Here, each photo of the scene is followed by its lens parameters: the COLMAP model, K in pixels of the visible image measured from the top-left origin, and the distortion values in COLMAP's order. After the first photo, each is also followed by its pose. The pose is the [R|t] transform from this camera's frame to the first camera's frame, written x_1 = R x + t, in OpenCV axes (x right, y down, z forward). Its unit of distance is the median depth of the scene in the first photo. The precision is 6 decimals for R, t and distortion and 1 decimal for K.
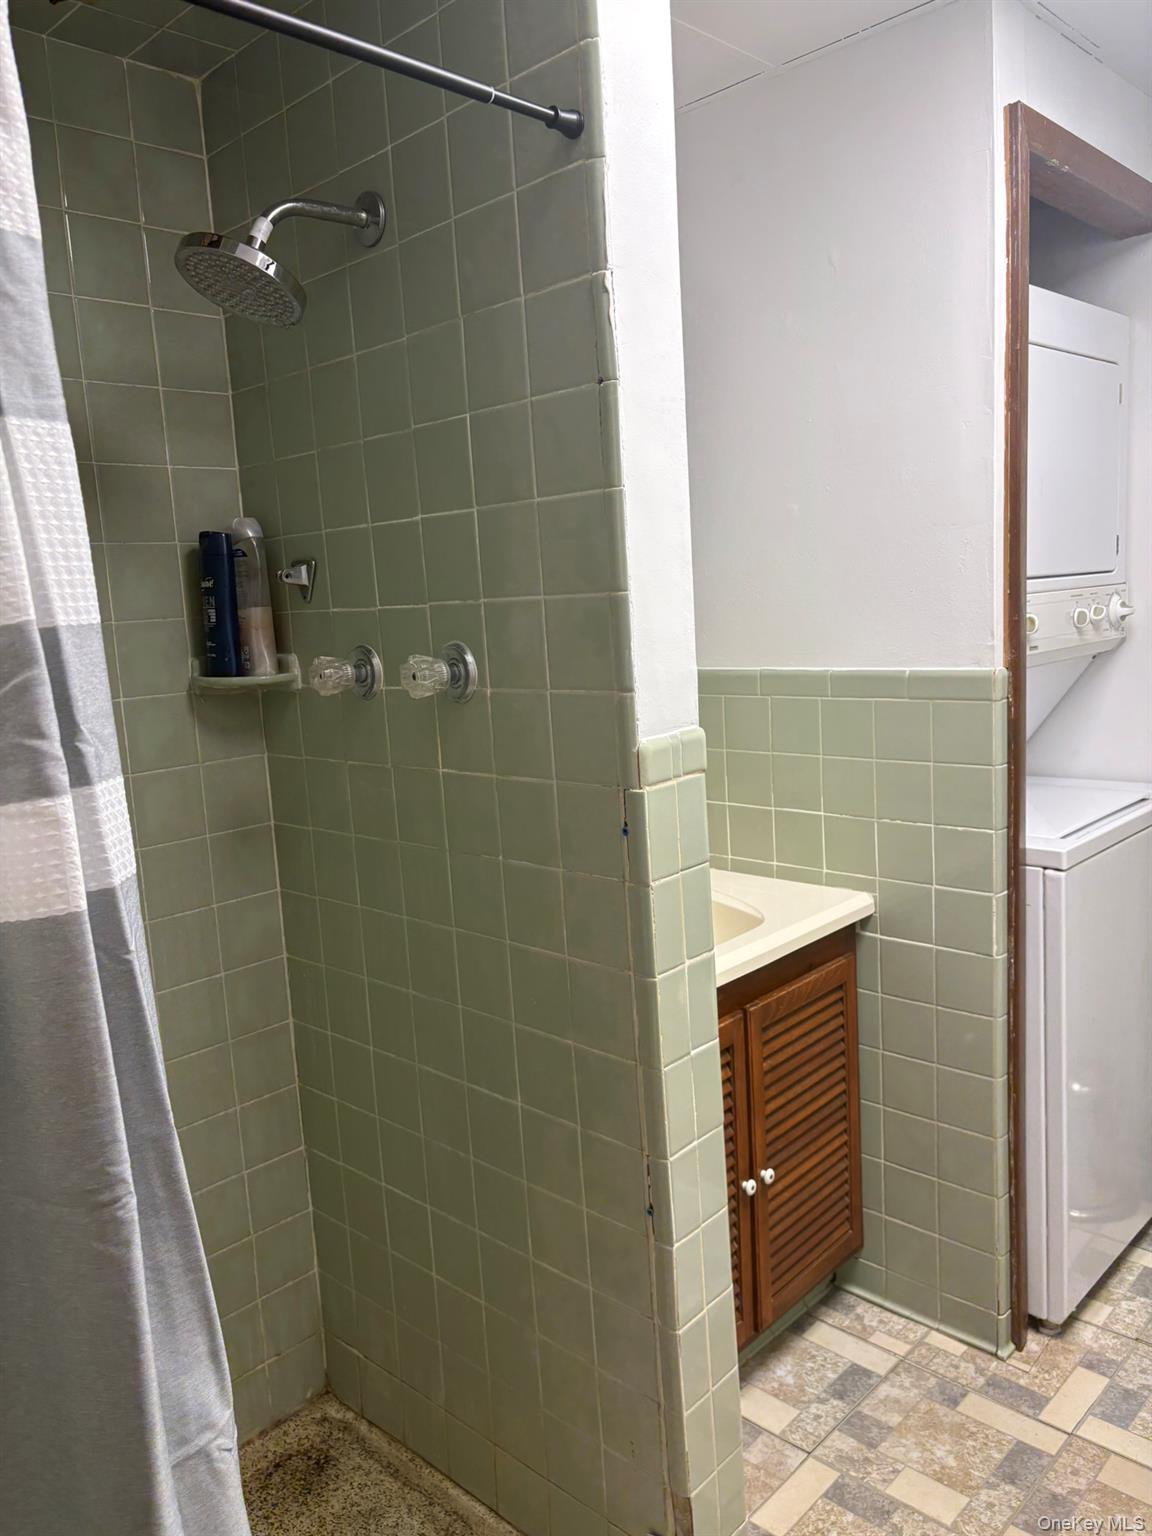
lens RADIAL K [[1157.3, 0, 583.1], [0, 1157.3, 767.6], [0, 0, 1]] dist [0.045839, -0.056450]
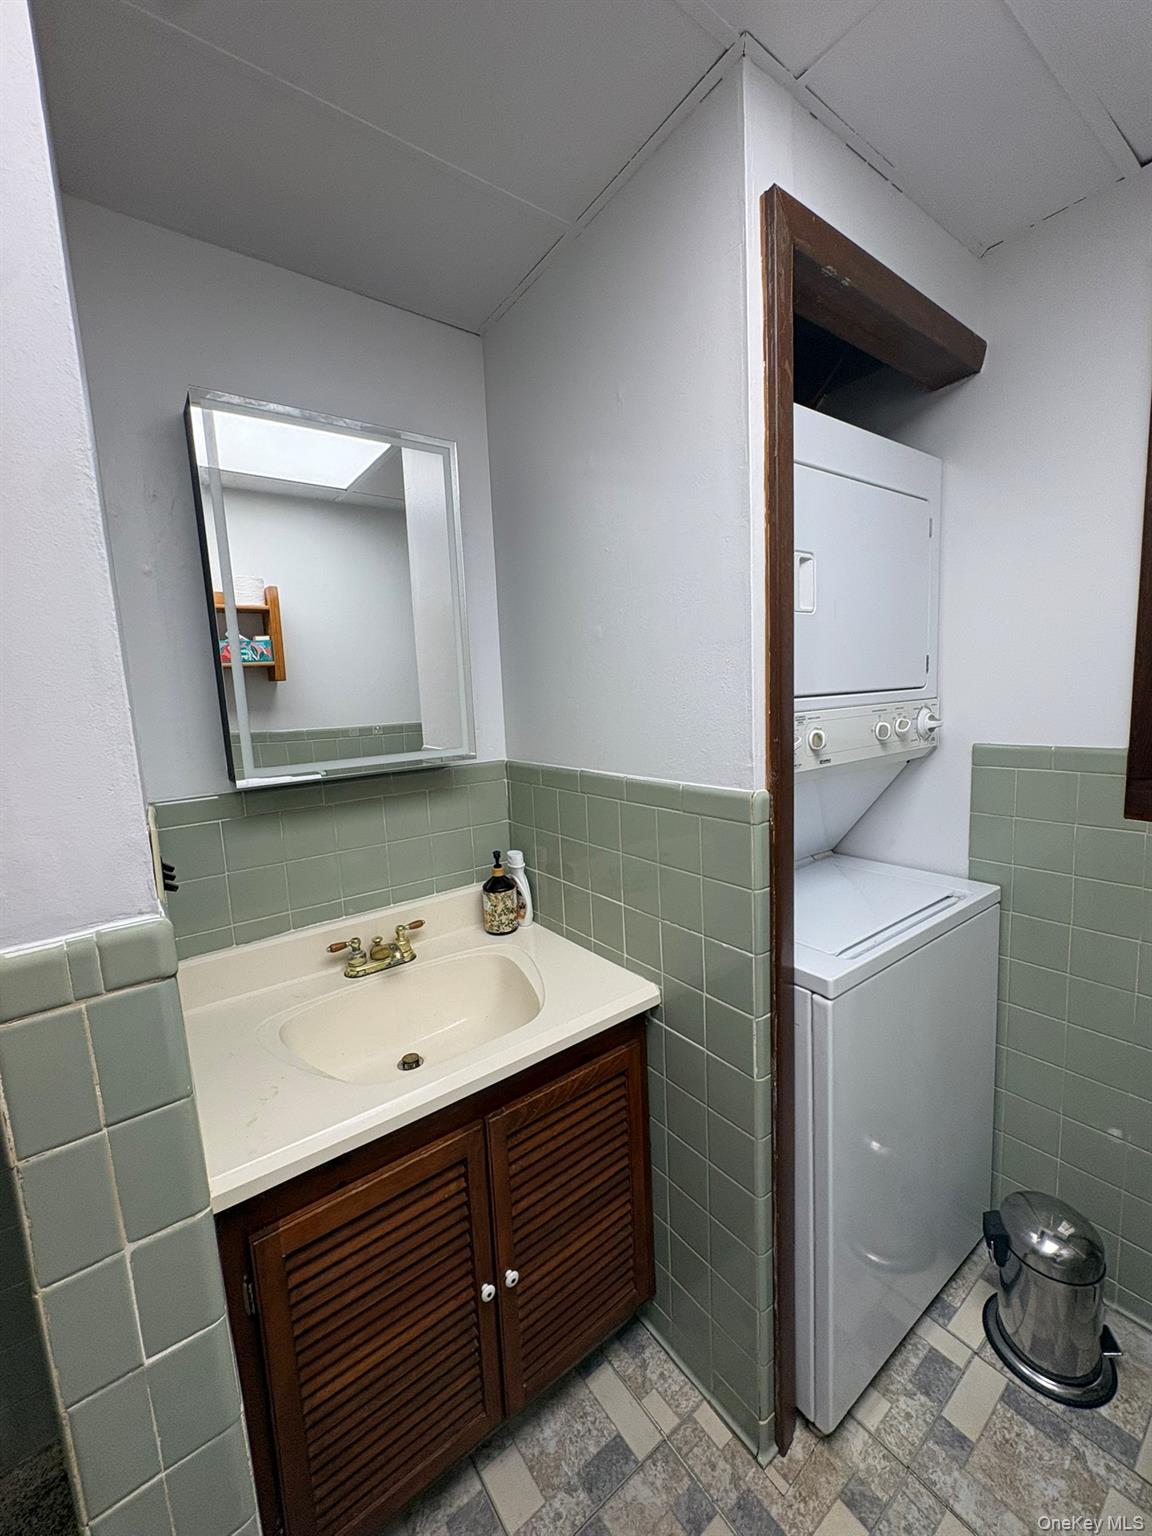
lens RADIAL K [[604.9, 0, 583.2], [0, 604.9, 765.0], [0, 0, 1]] dist [-0.000076, 0.000258]
pose [[0.985127, 0.031639, -0.168888, 0.285461], [-0.034892, 0.999258, -0.016331, -0.089692], [0.168246, 0.021981, 0.985500, 0.459326]]
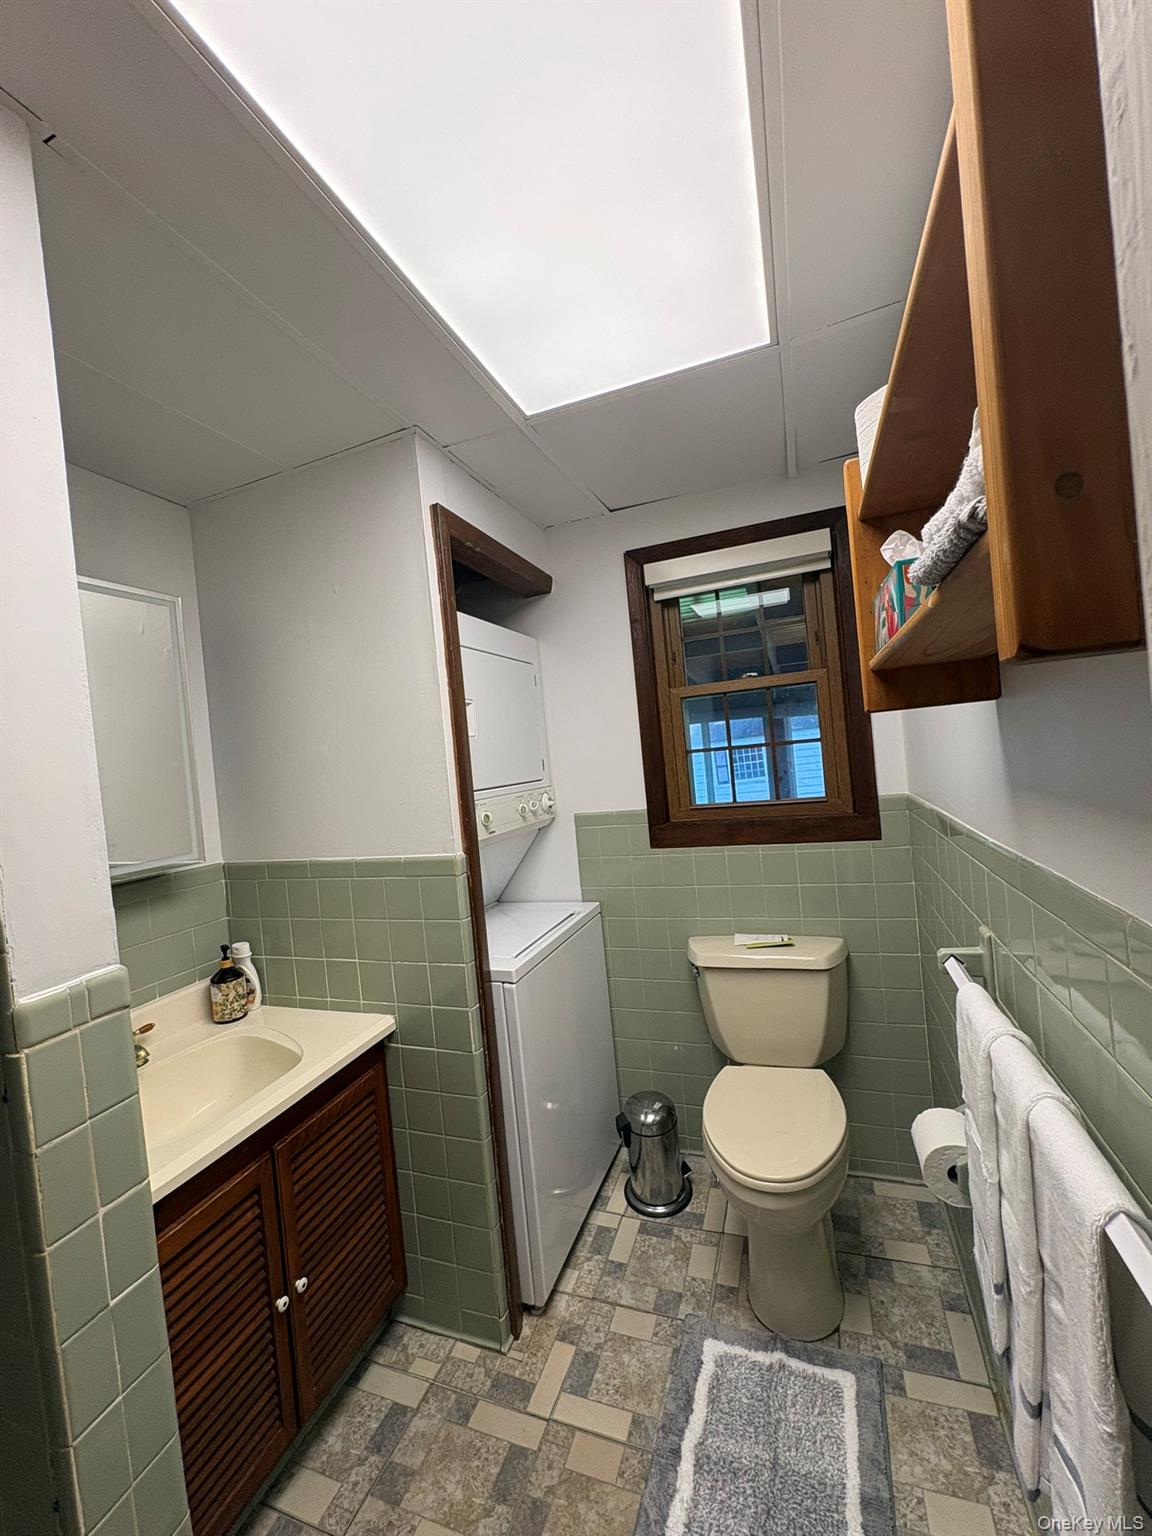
lens RADIAL K [[604.9, 0, 573.1], [0, 604.9, 767.3], [0, 0, 1]] dist [-0.000076, 0.000258]
pose [[0.922862, -0.033997, 0.383626, 0.189931], [0.097454, 0.984293, -0.147209, -0.062981], [-0.372596, 0.173240, 0.911680, 0.207600]]
